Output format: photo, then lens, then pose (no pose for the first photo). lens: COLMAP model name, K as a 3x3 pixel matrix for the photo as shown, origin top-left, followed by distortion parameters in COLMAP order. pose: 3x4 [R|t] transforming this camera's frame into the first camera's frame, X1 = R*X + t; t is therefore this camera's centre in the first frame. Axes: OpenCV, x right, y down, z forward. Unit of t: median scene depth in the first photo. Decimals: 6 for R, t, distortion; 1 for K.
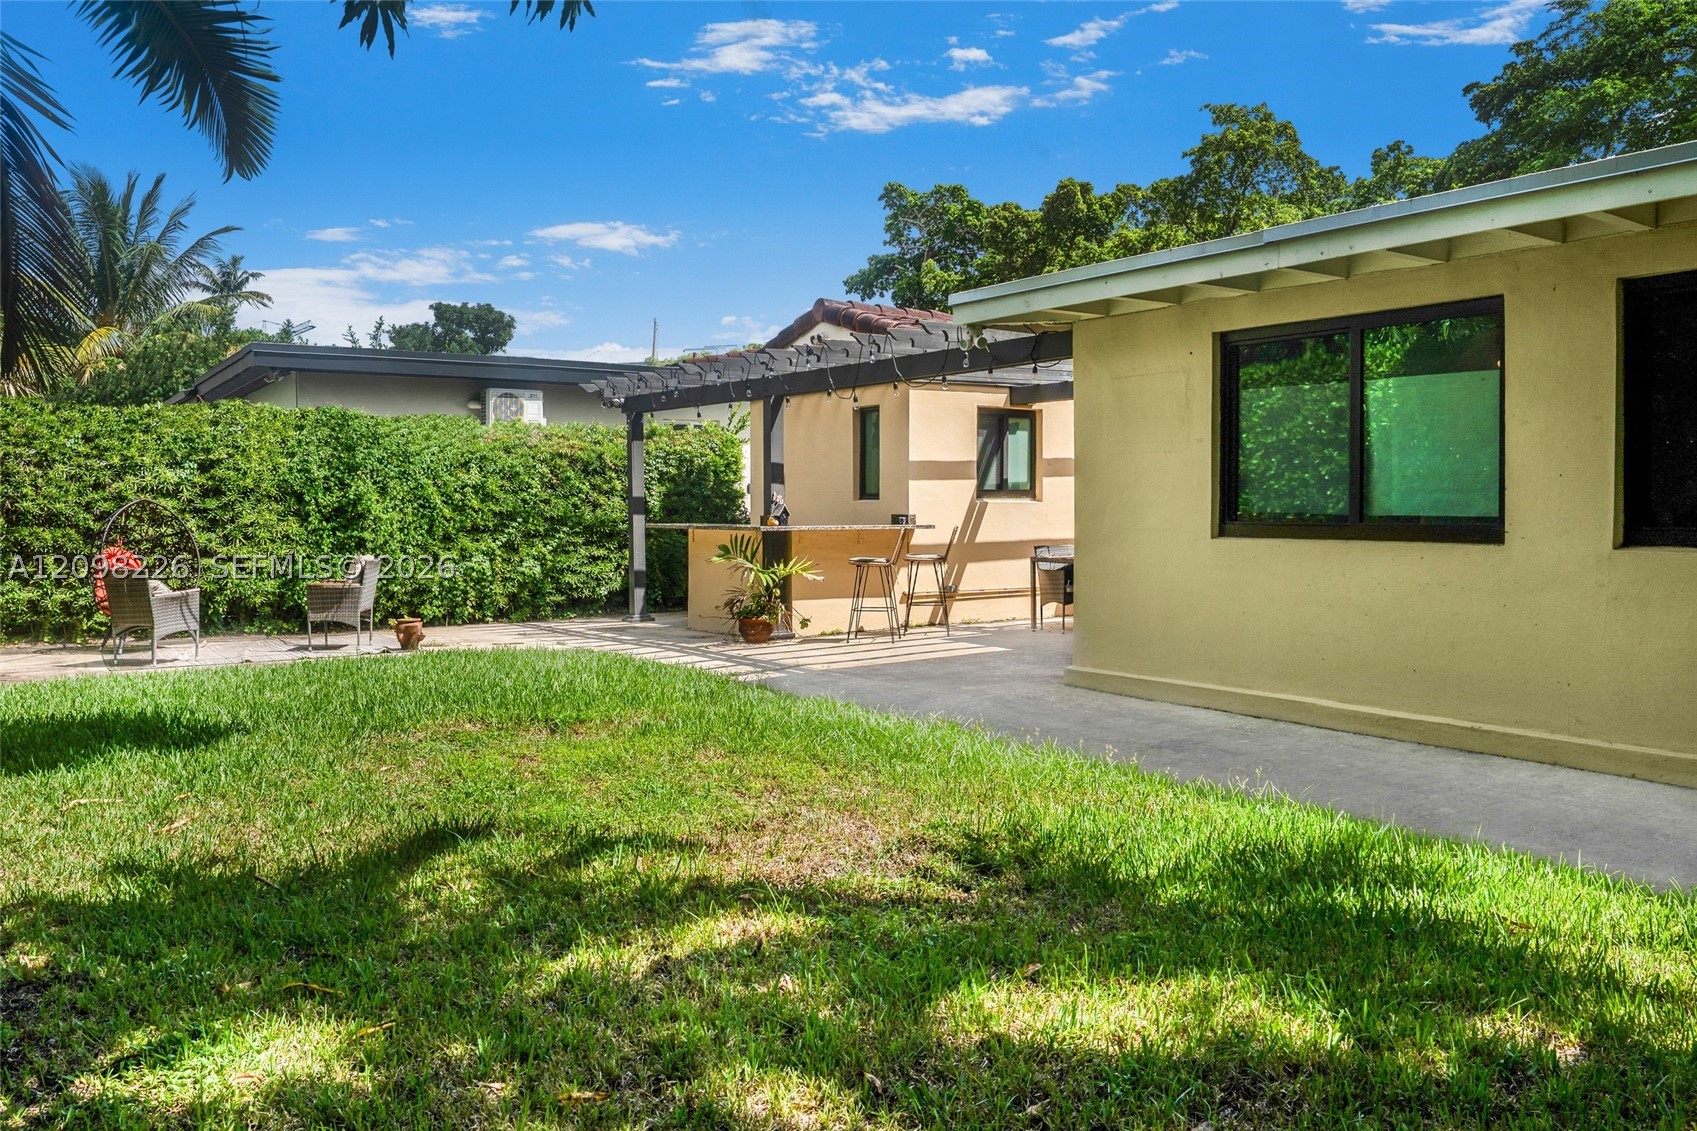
lens RADIAL K [[1378.8, 0, 848.9], [0, 1378.8, 512.2], [0, 0, 1]] dist [-0.007345, -0.005632]
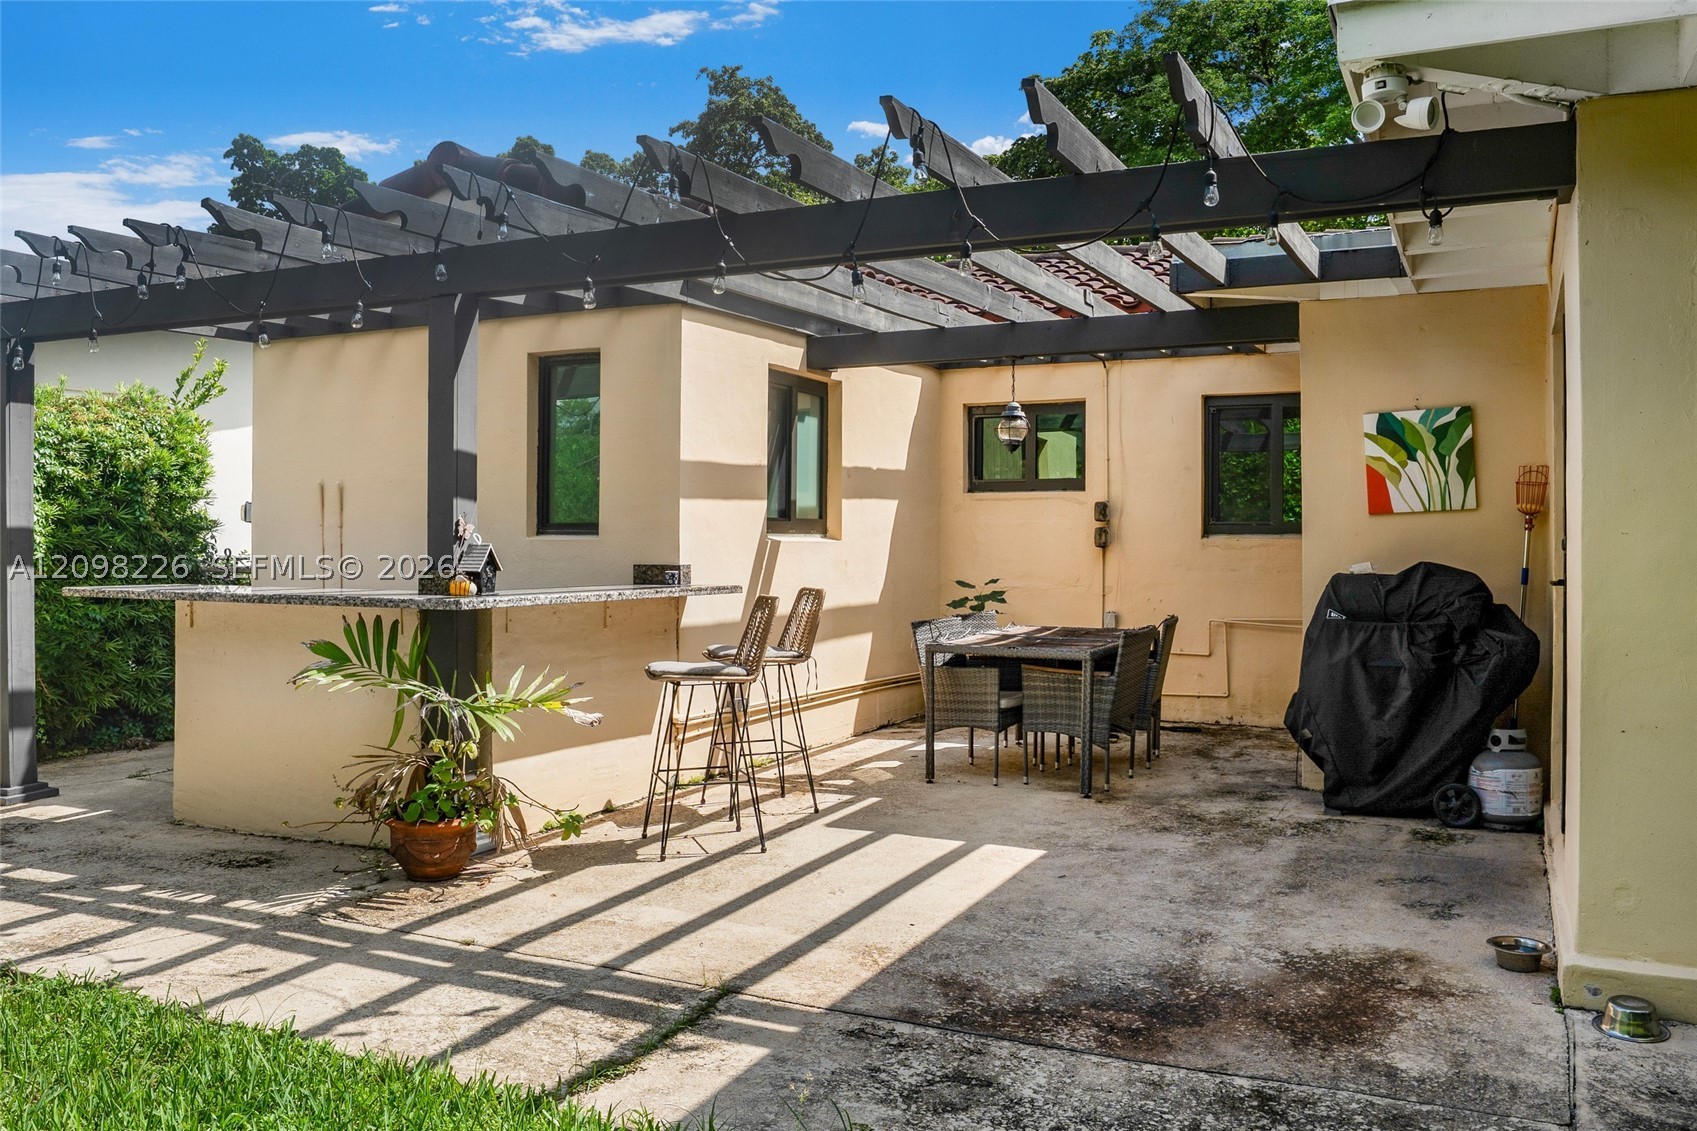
lens RADIAL K [[1378.8, 0, 848.9], [0, 1378.8, 512.2], [0, 0, 1]] dist [-0.007345, -0.005632]
pose [[0.879724, 0.013371, 0.475297, -0.035458], [-0.001929, 0.999697, -0.024554, -0.001377], [-0.475481, 0.020684, 0.879483, 0.130208]]
